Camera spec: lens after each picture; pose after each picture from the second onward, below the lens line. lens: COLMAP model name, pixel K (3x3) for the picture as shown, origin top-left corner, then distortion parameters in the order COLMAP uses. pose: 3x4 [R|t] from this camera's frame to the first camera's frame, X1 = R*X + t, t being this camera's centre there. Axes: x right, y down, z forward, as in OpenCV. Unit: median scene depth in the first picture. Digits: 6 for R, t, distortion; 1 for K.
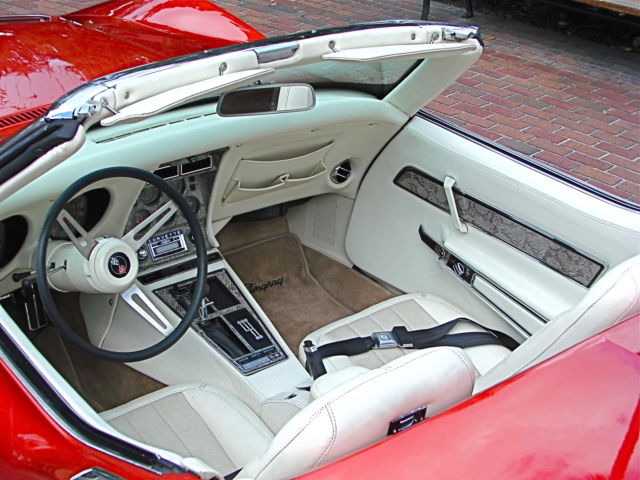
lens RADIAL K [[1068.4, 0, 320.1], [0, 1068.4, 238.9], [0, 0, 1]] dist [-0.084011, 0.000000]
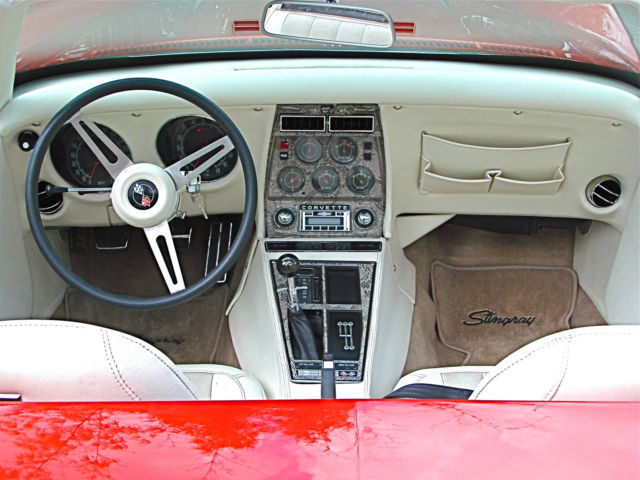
lens RADIAL K [[1068.4, 0, 319.5], [0, 1068.4, 241.5], [0, 0, 1]] dist [-0.084011, 0.000000]
pose [[0.779773, 0.229411, -0.582516, 0.341754], [-0.258598, 0.965385, 0.034030, -0.003863], [0.570159, 0.124102, 0.812107, 0.320666]]
